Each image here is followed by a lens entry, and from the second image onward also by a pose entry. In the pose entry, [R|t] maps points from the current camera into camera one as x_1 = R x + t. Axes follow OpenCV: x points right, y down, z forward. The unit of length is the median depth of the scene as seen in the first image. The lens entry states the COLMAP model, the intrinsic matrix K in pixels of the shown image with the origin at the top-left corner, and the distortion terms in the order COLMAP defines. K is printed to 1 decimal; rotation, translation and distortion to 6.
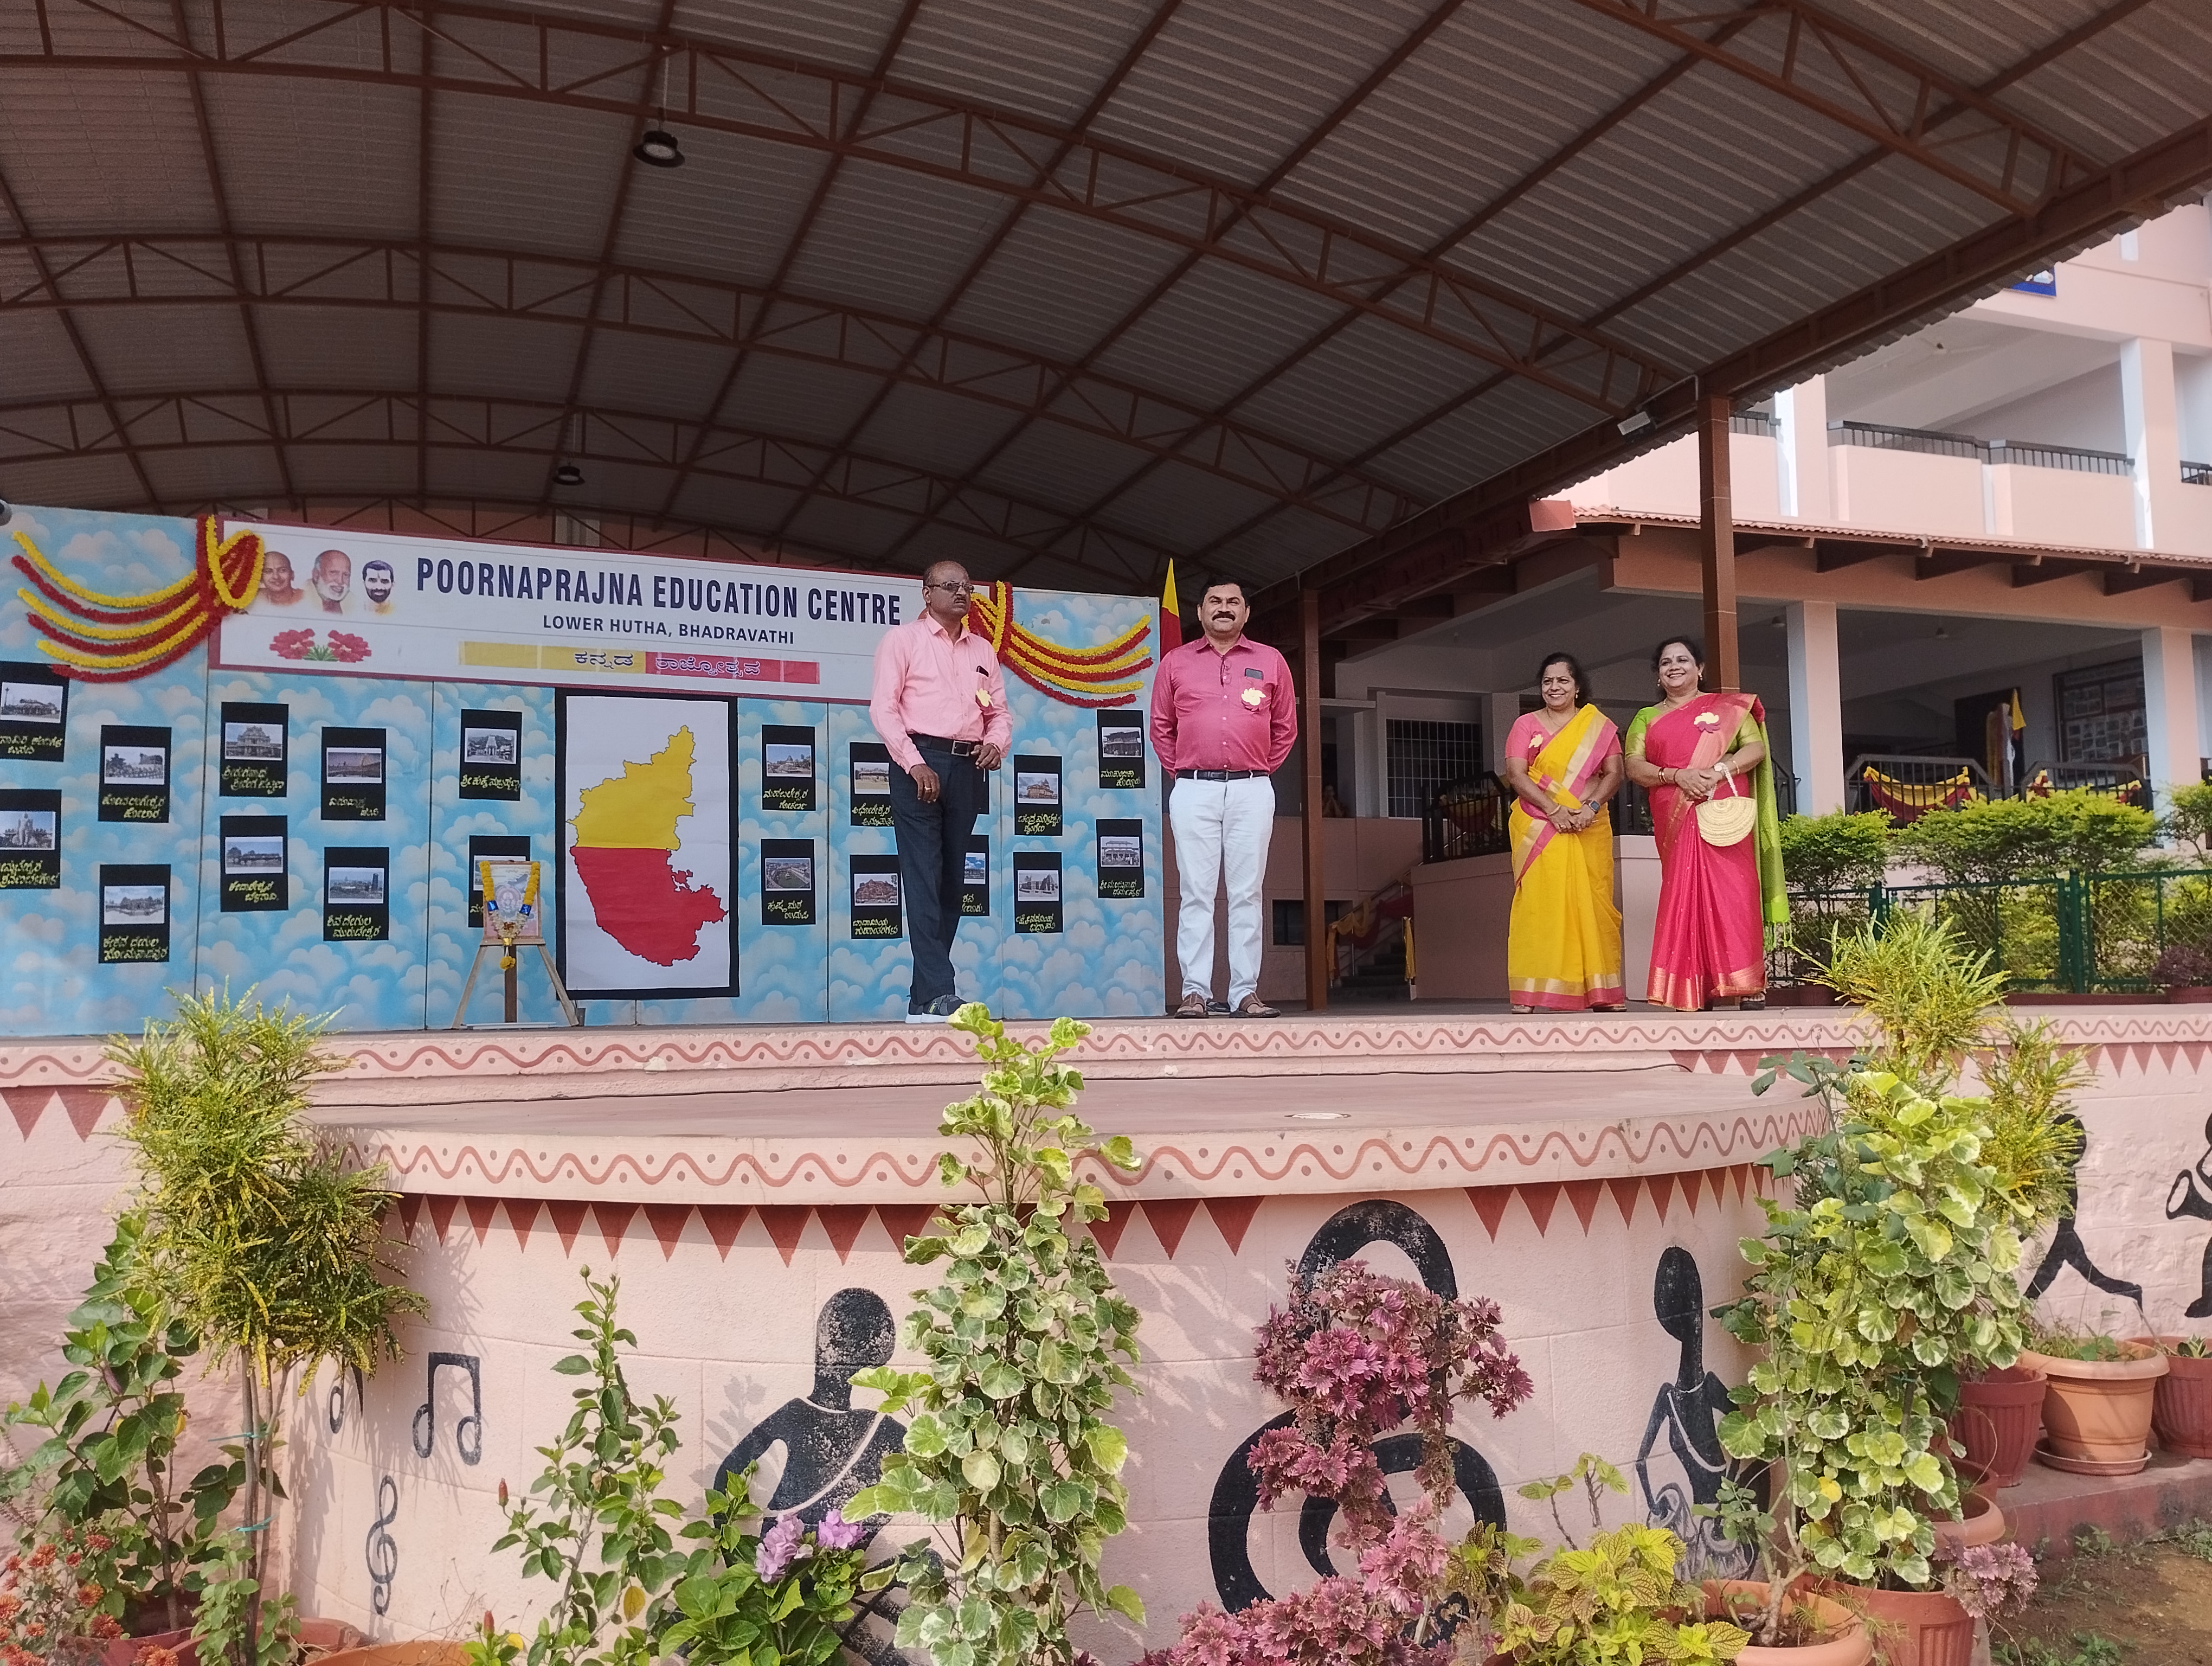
lens RADIAL K [[1861.1, 0, 1111.5], [0, 1861.1, 830.3], [0, 0, 1]] dist [0.059054, -0.051807]
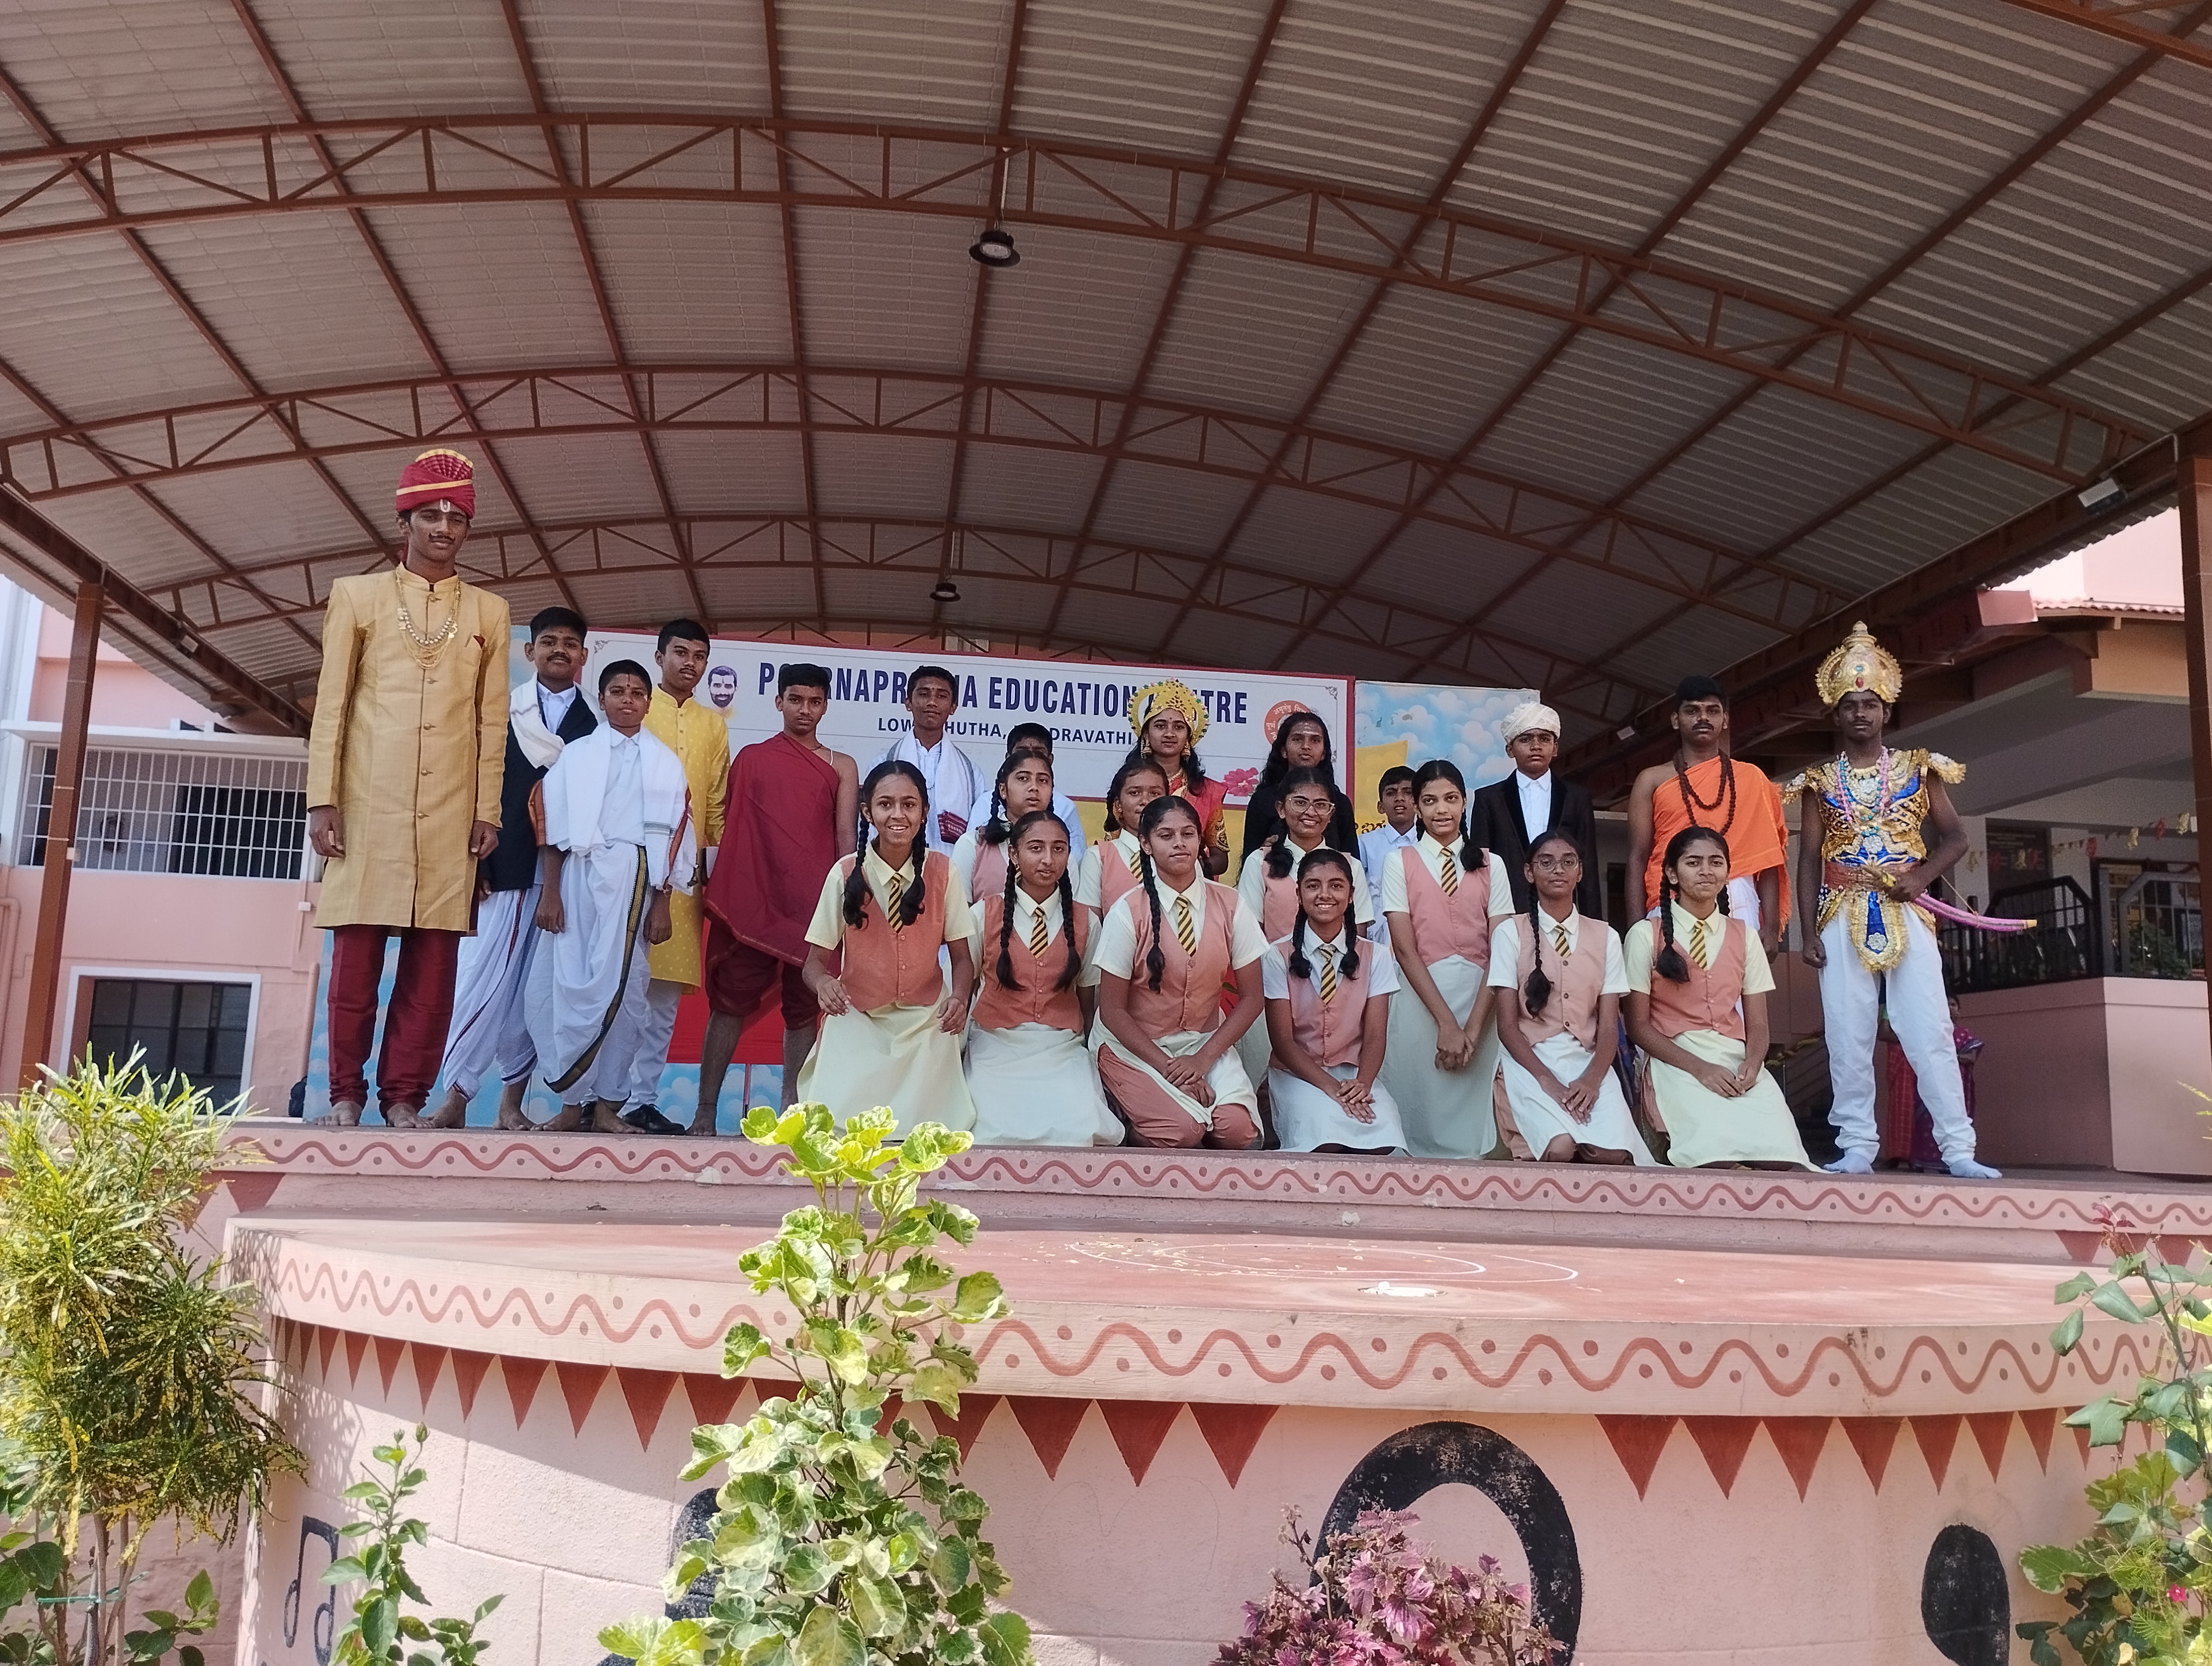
lens RADIAL K [[1861.1, 0, 1111.5], [0, 1861.1, 830.3], [0, 0, 1]] dist [0.059054, -0.051807]
pose [[0.972413, 0.007018, -0.233162, 0.110286], [-0.023598, 0.997379, -0.068396, 0.019141], [0.232071, 0.072012, 0.970030, 0.177350]]
